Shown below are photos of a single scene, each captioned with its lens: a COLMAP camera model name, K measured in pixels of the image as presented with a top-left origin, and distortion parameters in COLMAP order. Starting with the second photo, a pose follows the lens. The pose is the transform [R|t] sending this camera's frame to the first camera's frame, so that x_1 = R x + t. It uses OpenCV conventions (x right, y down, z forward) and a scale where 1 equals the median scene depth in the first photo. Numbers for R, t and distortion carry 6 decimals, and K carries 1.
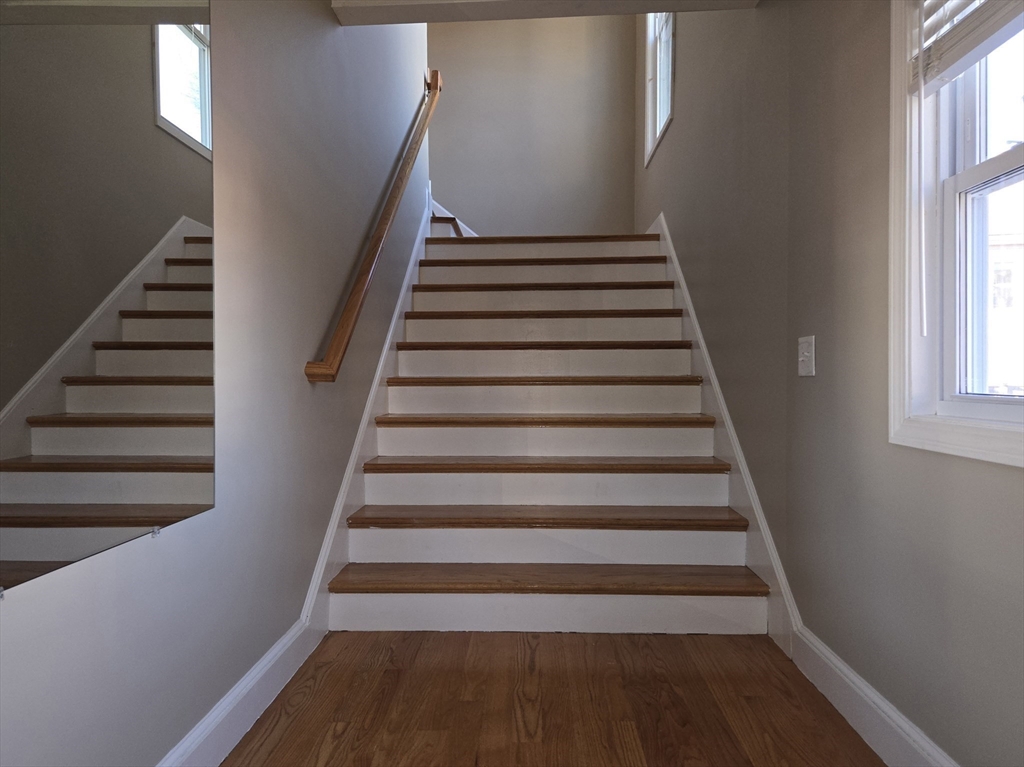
lens RADIAL K [[696.2, 0, 512.6], [0, 696.2, 378.9], [0, 0, 1]] dist [0.080536, -0.067117]
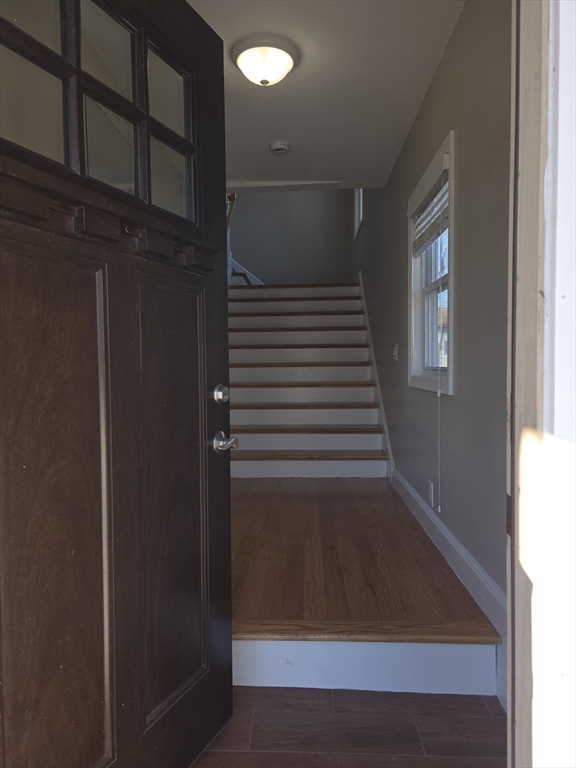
lens RADIAL K [[522.2, 0, 288.0], [0, 522.2, 384.0], [0, 0, 1]] dist [0.080536, -0.067117]
pose [[0.999899, -0.009757, -0.010307, 0.056226], [0.010149, 0.999202, 0.038639, 0.000308], [0.009922, -0.038740, 0.999200, -0.518507]]
